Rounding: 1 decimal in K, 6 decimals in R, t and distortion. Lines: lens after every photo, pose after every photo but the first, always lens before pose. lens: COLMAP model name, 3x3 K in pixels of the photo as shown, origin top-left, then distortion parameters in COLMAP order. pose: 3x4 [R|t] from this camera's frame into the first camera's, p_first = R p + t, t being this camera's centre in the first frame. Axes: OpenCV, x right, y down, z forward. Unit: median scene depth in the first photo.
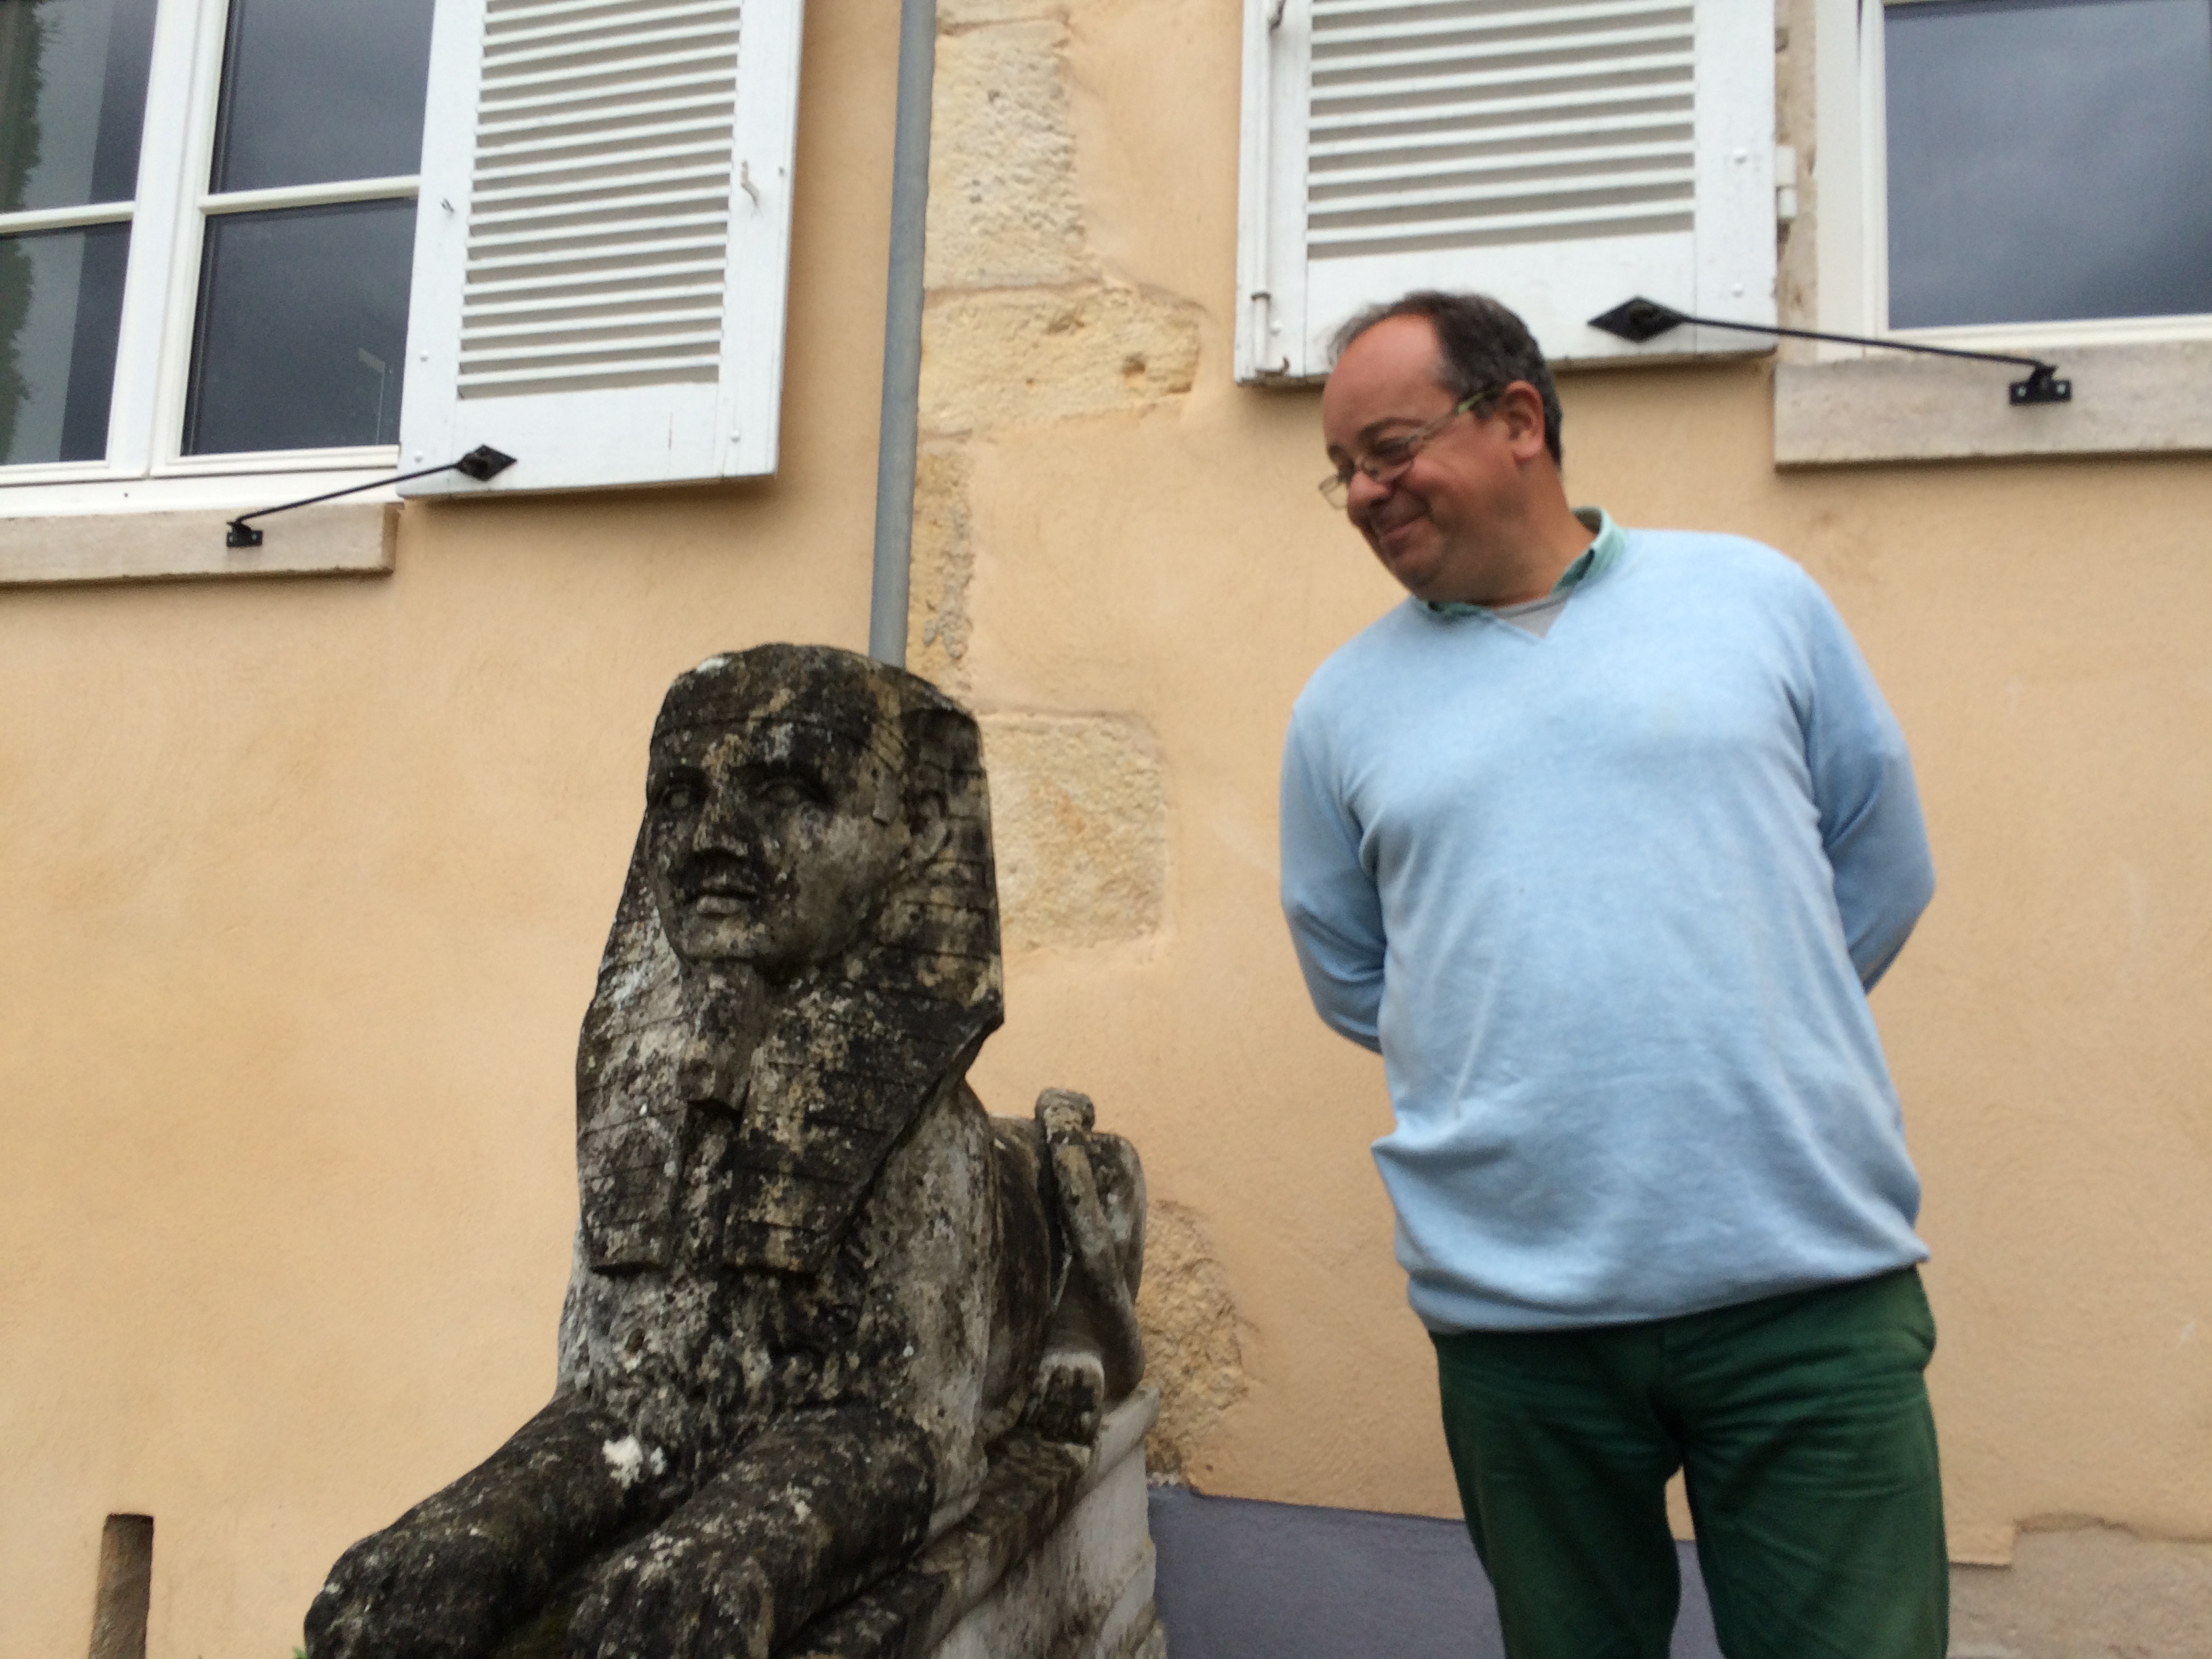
lens RADIAL K [[1835.0, 0, 1106.0], [0, 1835.0, 829.5], [0, 0, 1]] dist [0.100415, -0.184206]
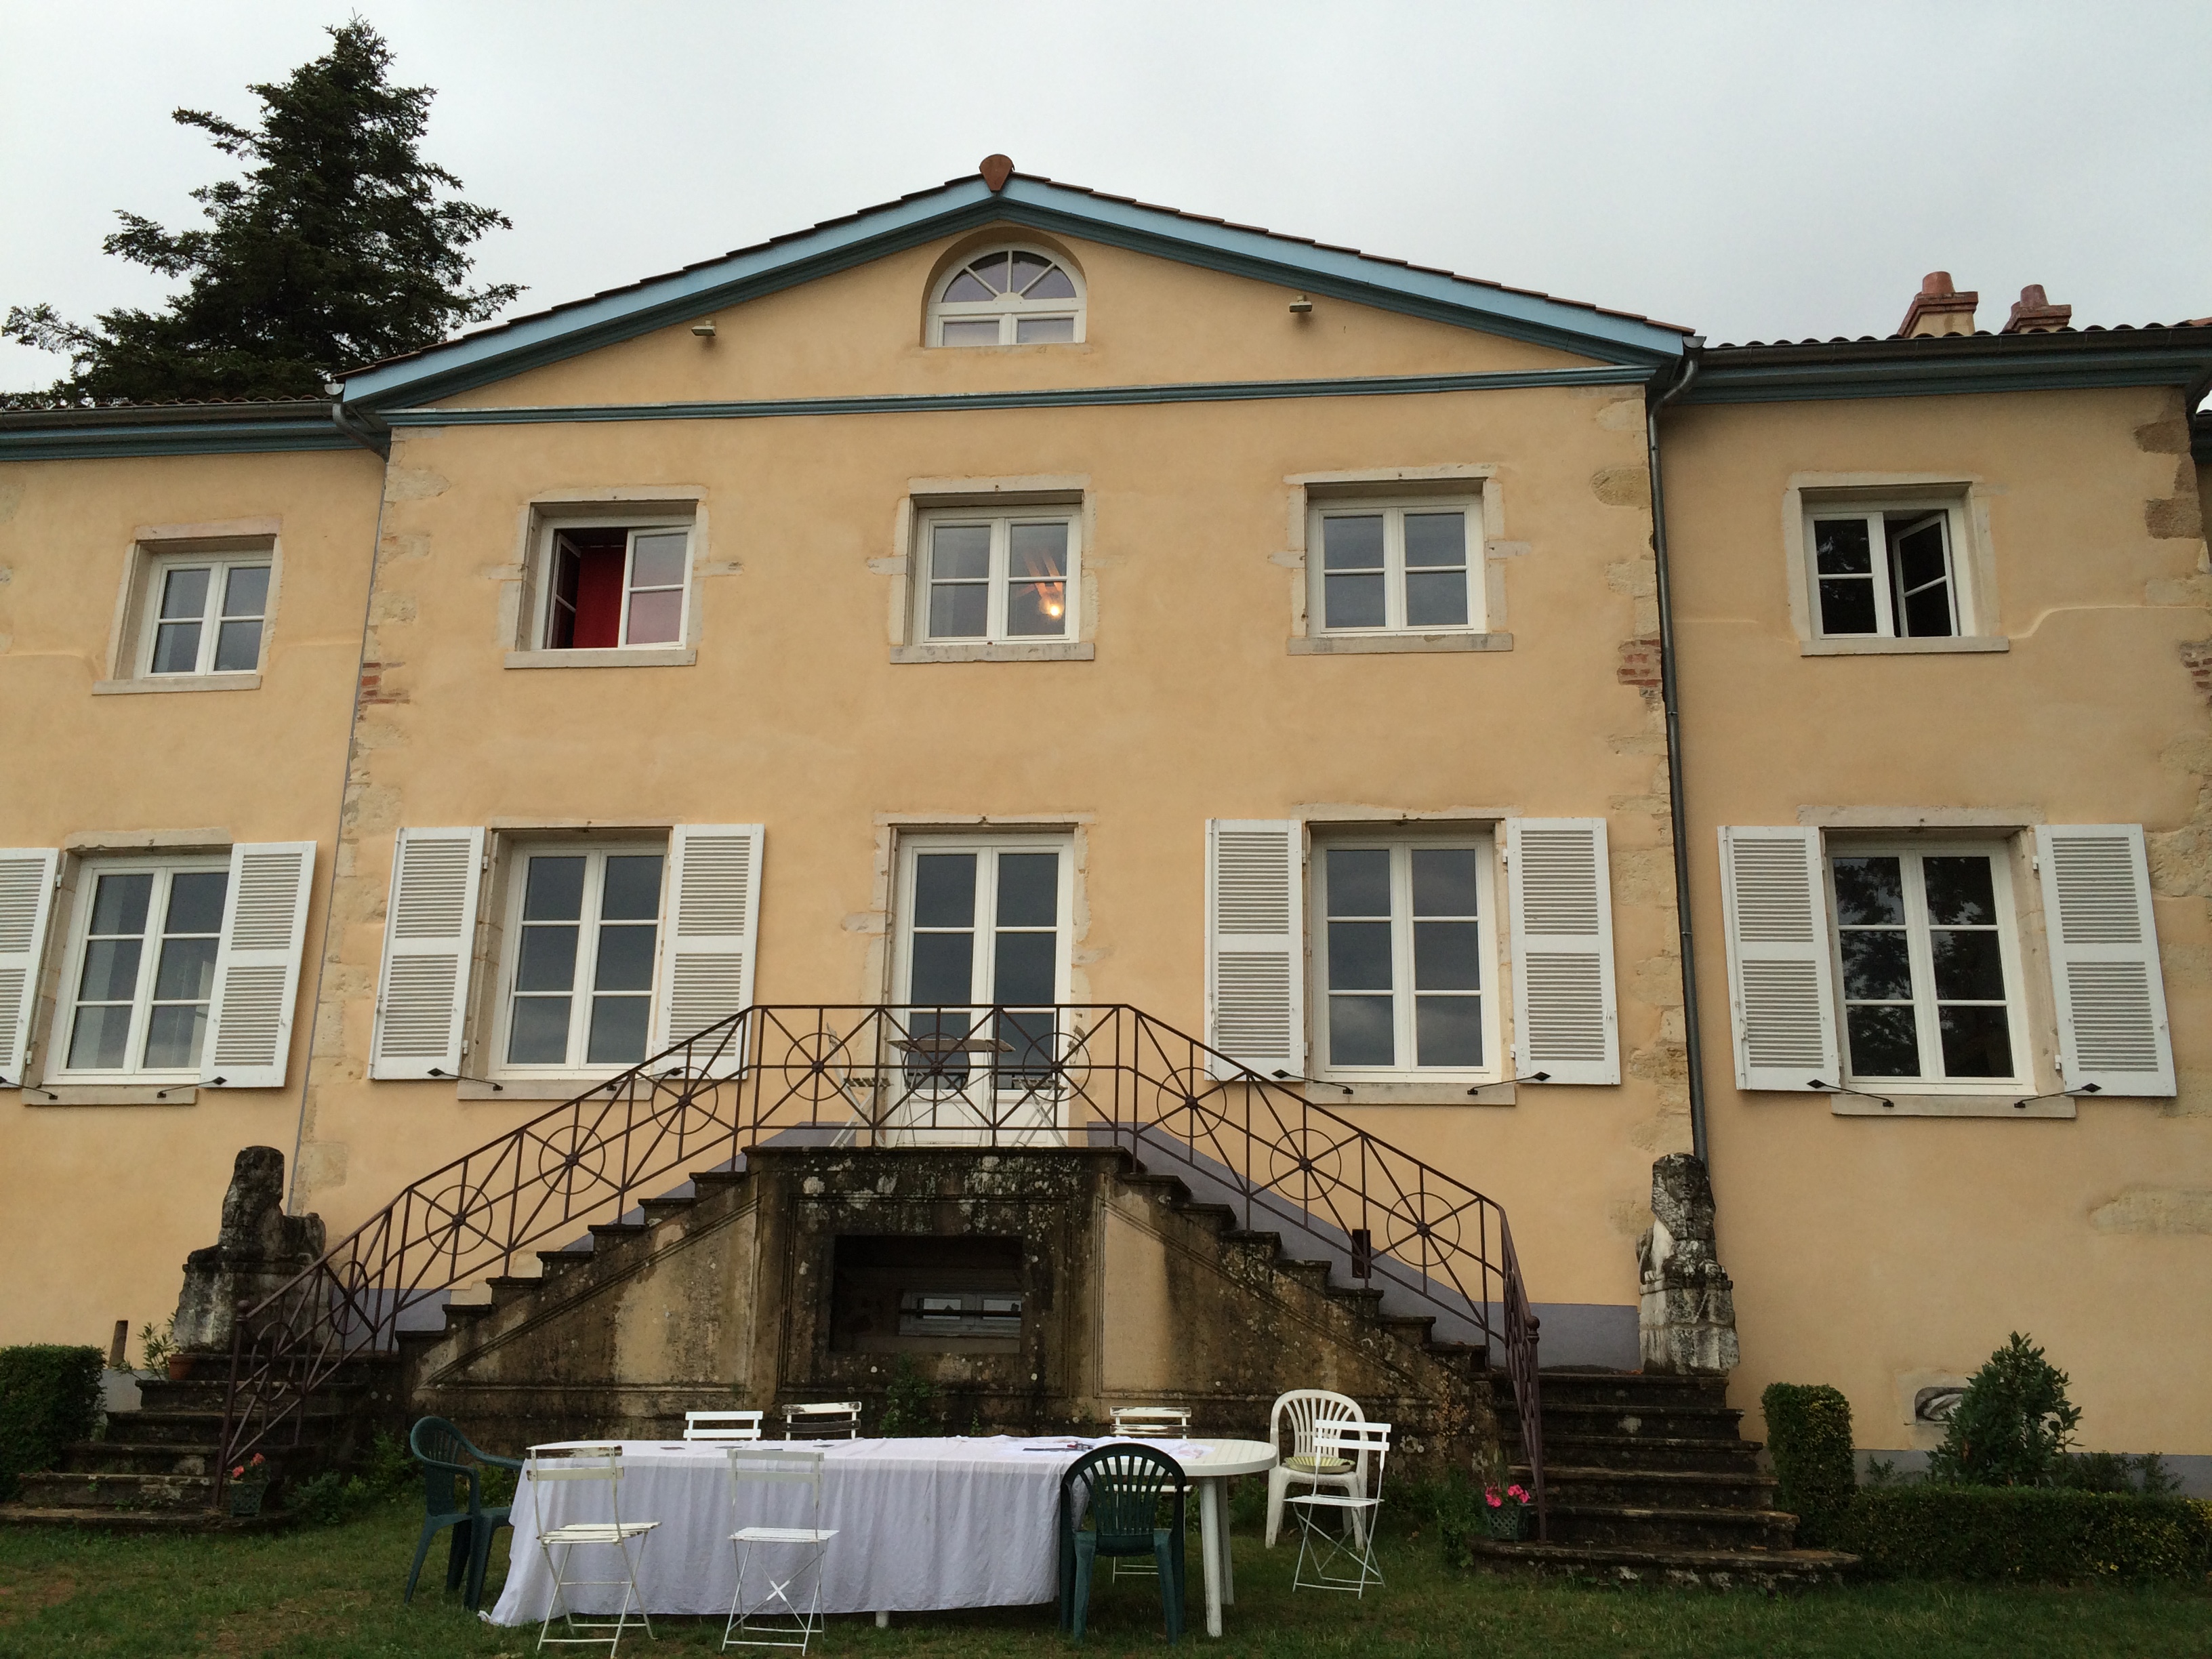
lens RADIAL K [[1835.0, 0, 1106.0], [0, 1835.0, 829.5], [0, 0, 1]] dist [0.100415, -0.184206]
pose [[0.993850, 0.009714, 0.110309, 2.190983], [0.005265, 0.990873, -0.134693, -0.307043], [-0.110610, 0.134446, 0.984728, -6.349525]]
